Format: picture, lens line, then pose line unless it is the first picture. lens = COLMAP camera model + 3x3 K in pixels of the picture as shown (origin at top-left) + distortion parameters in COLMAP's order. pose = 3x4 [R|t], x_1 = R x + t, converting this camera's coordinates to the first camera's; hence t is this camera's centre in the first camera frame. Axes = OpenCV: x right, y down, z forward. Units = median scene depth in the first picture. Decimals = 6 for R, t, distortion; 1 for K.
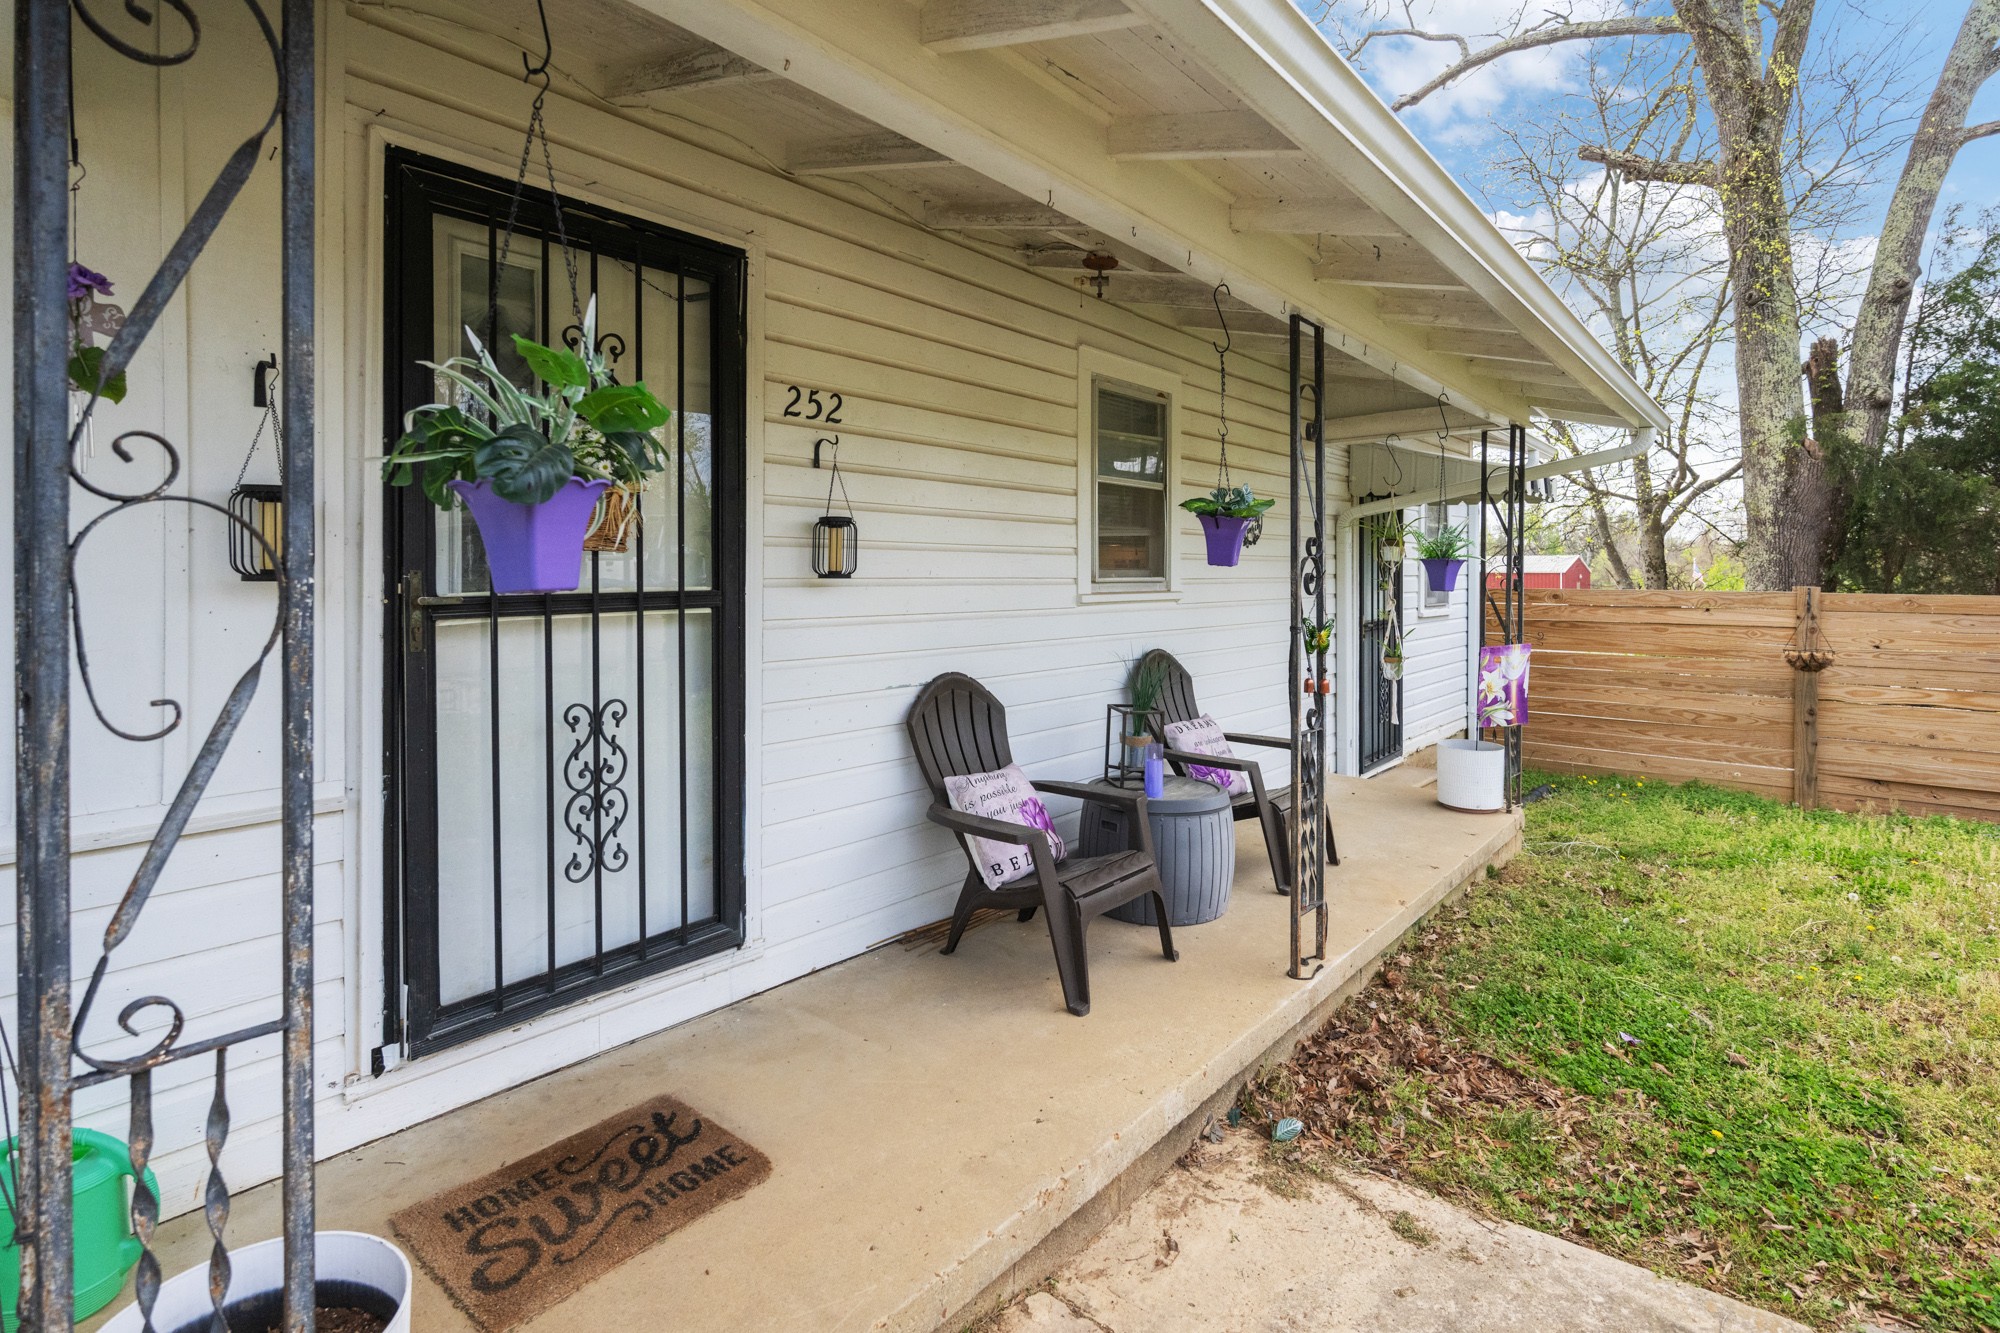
lens RADIAL K [[976.5, 0, 1015.7], [0, 976.5, 582.0], [0, 0, 1]] dist [-0.002984, -0.000275]
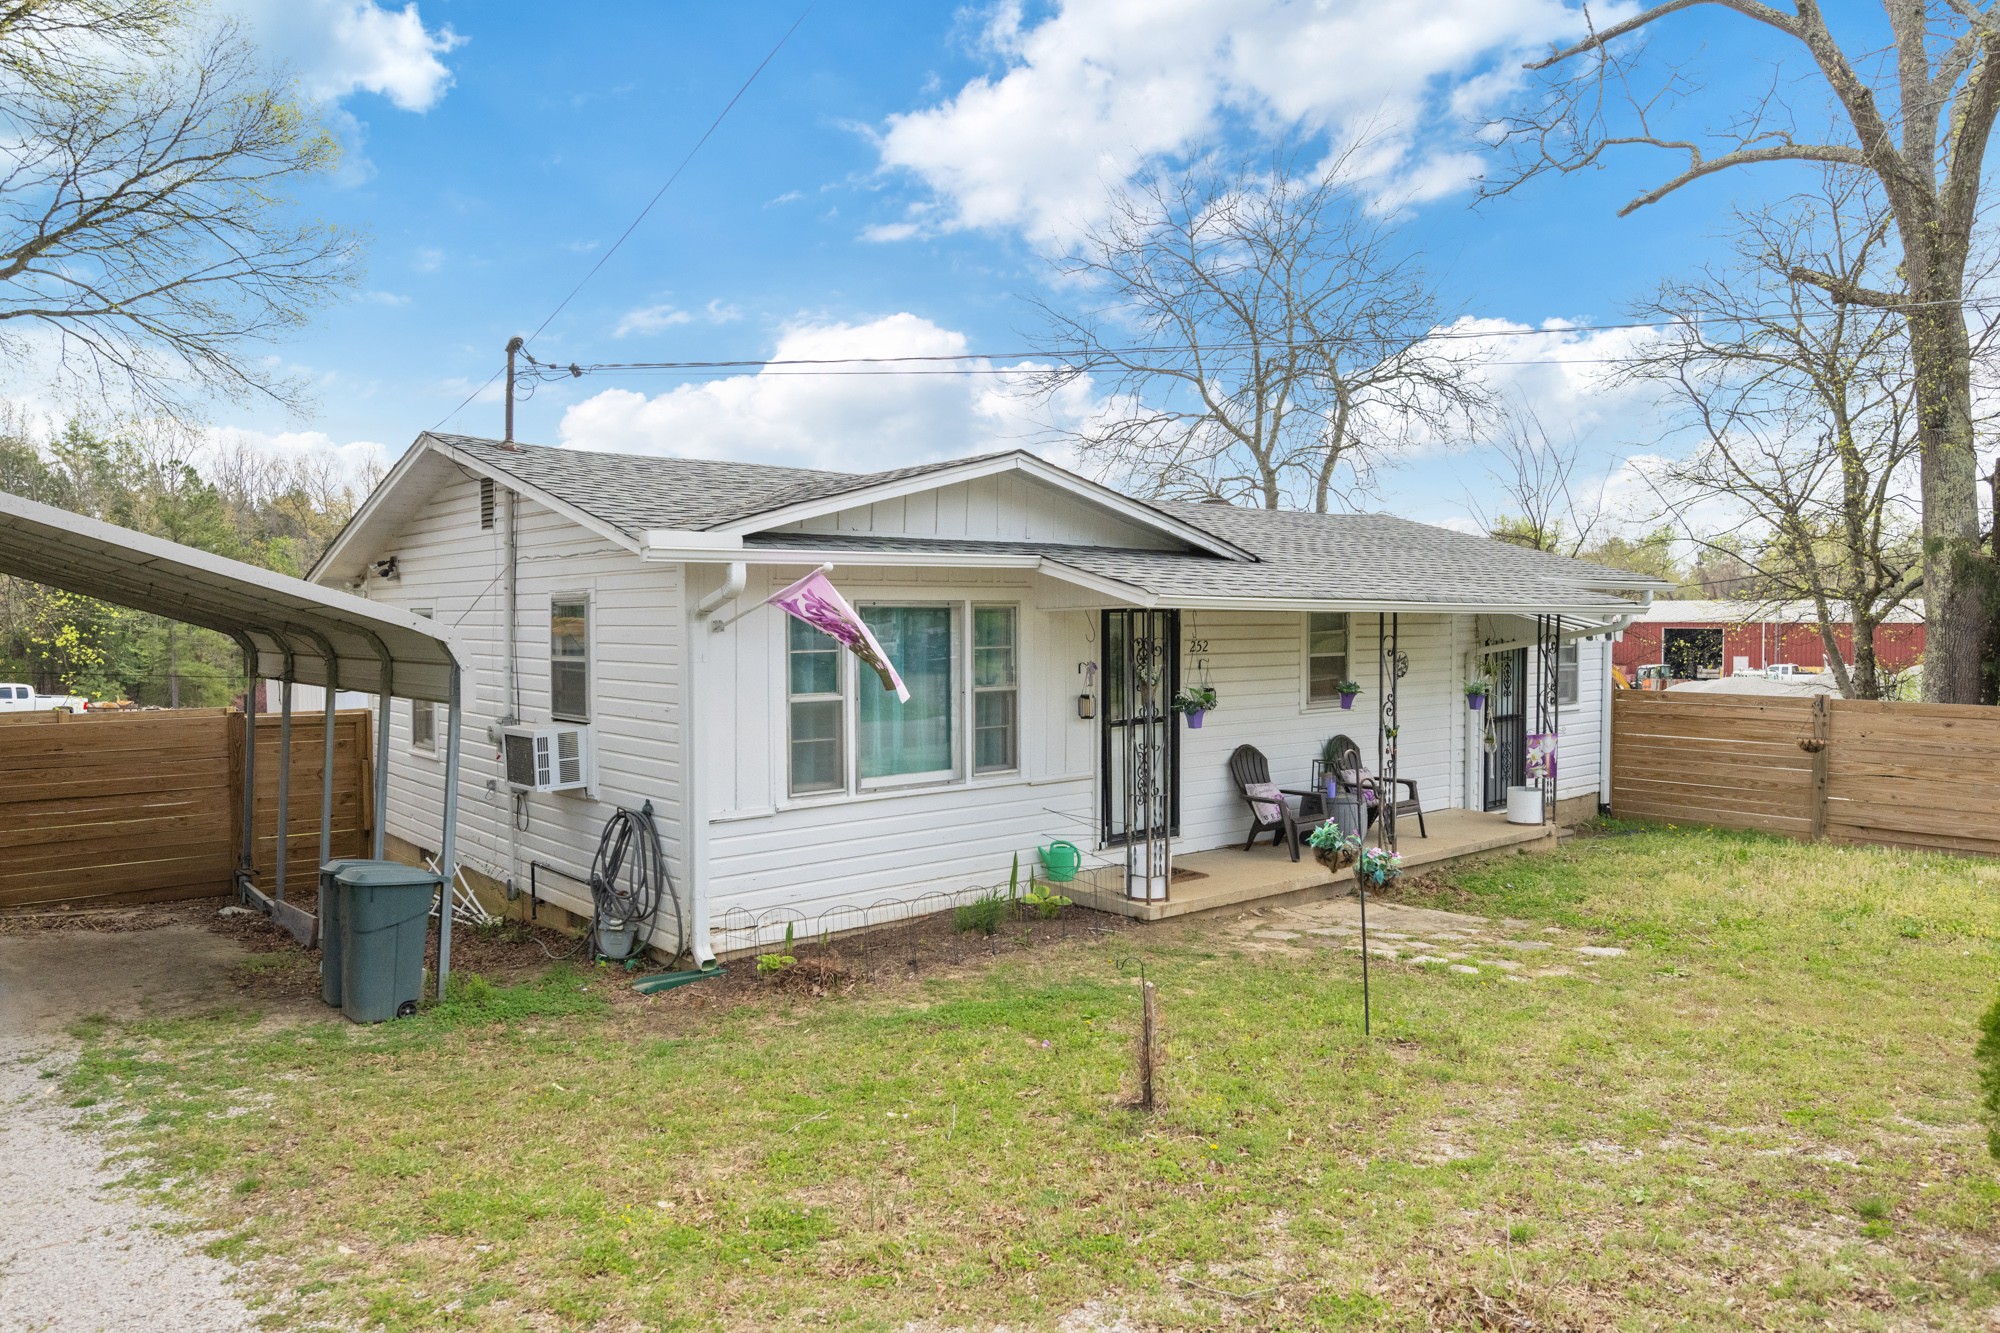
lens RADIAL K [[1301.0, 0, 1003.1], [0, 1301.0, 662.8], [0, 0, 1]] dist [-0.010970, -0.000629]
pose [[0.982977, 0.001821, -0.183720, -0.051806], [0.002999, 0.999659, 0.025953, -0.156588], [0.183704, -0.026062, 0.982636, -1.829674]]
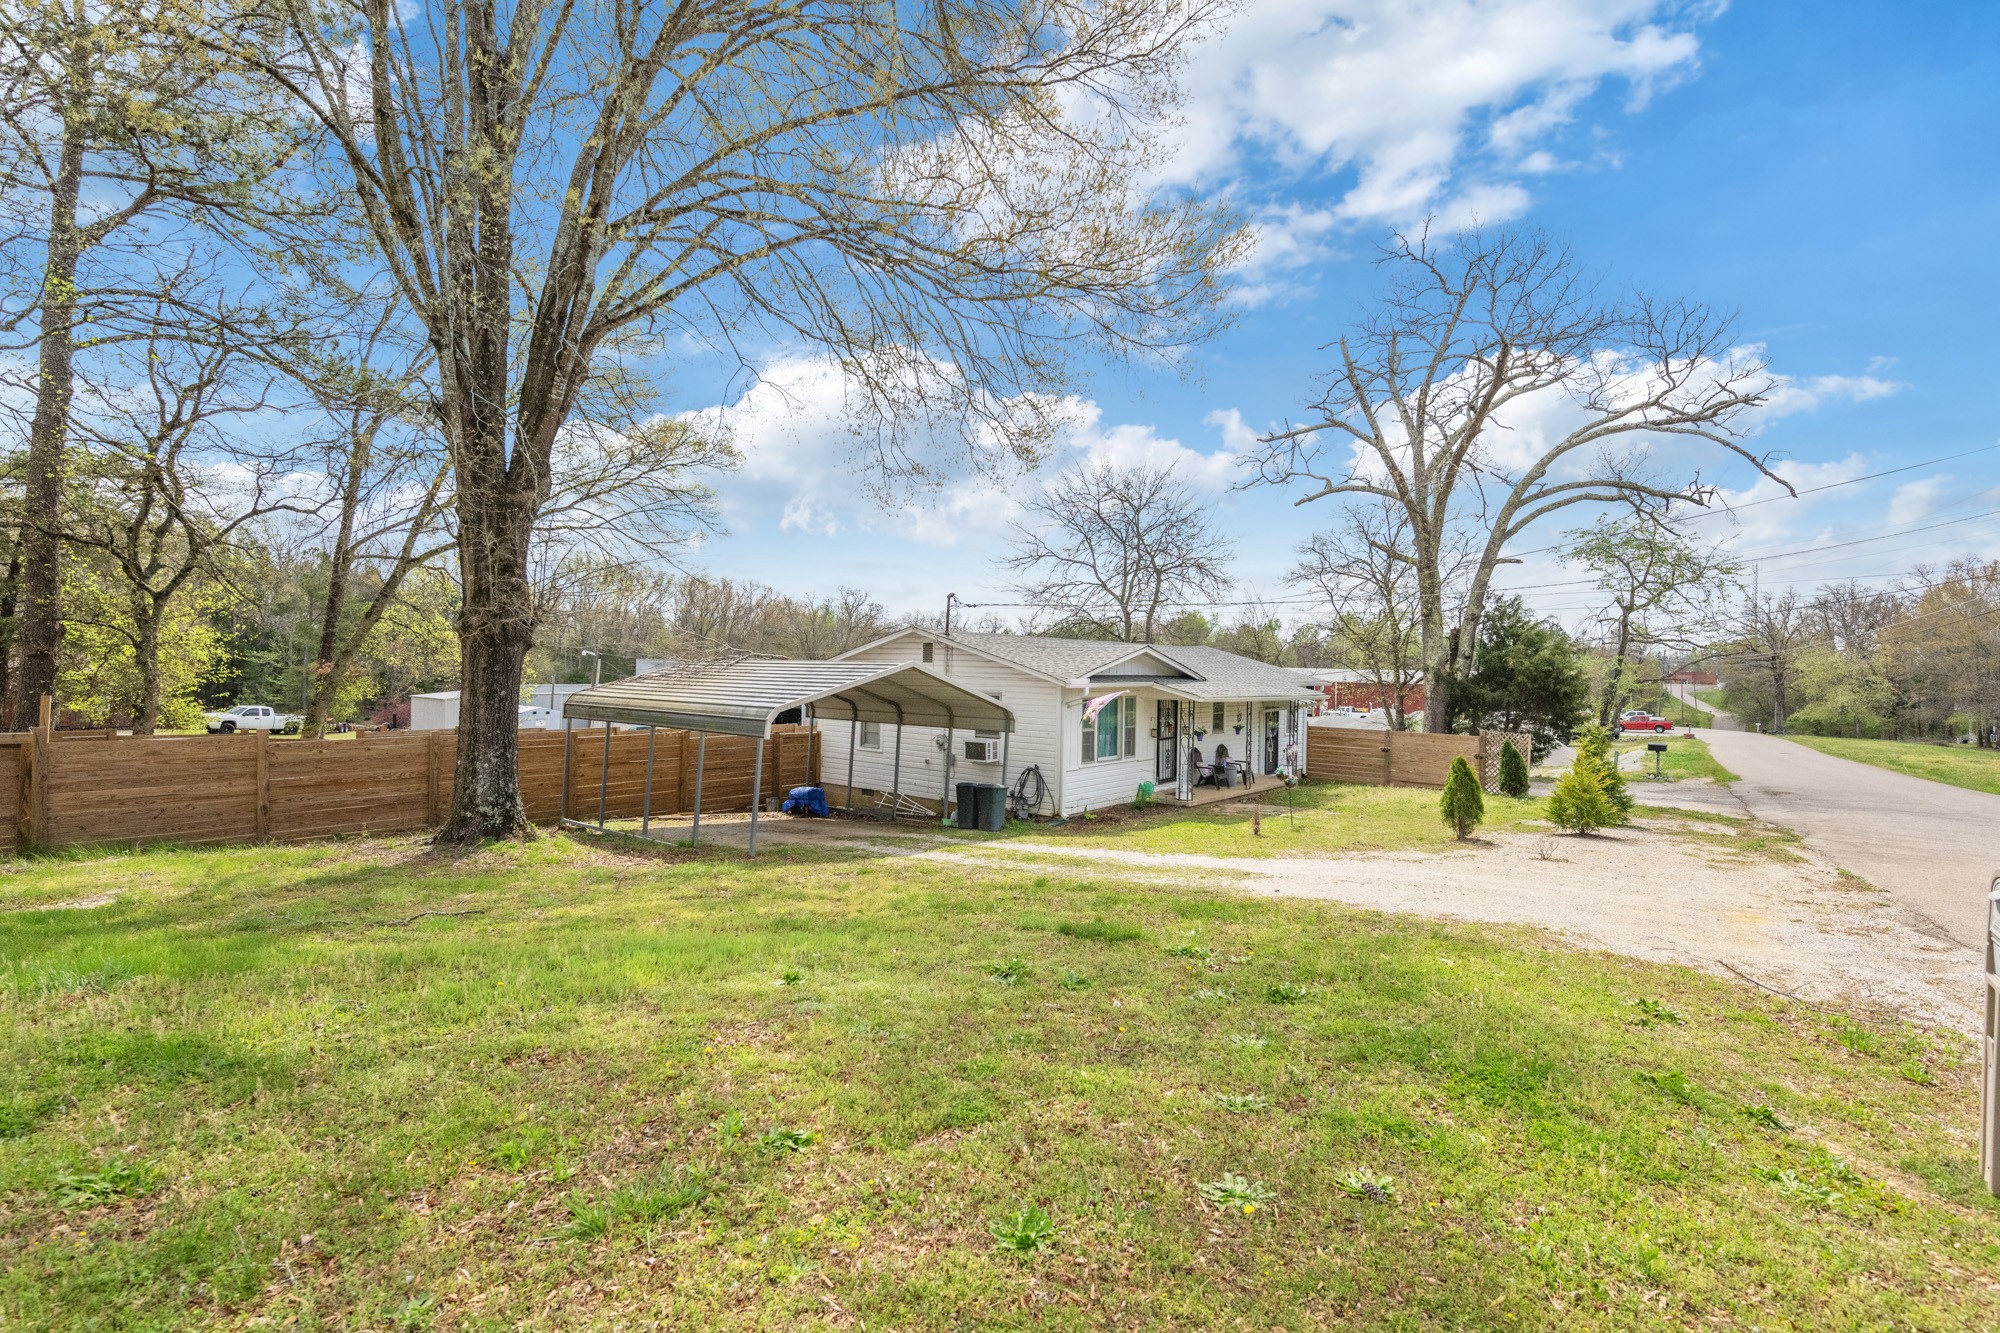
lens RADIAL K [[867.0, 0, 1010.2], [0, 867.0, 663.5], [0, 0, 1]] dist [-0.002974, -0.000122]
pose [[0.999838, 0.016822, -0.006420, -1.002219], [-0.016907, 0.999768, -0.013361, -0.291047], [0.006193, 0.013467, 0.999890, -3.792559]]
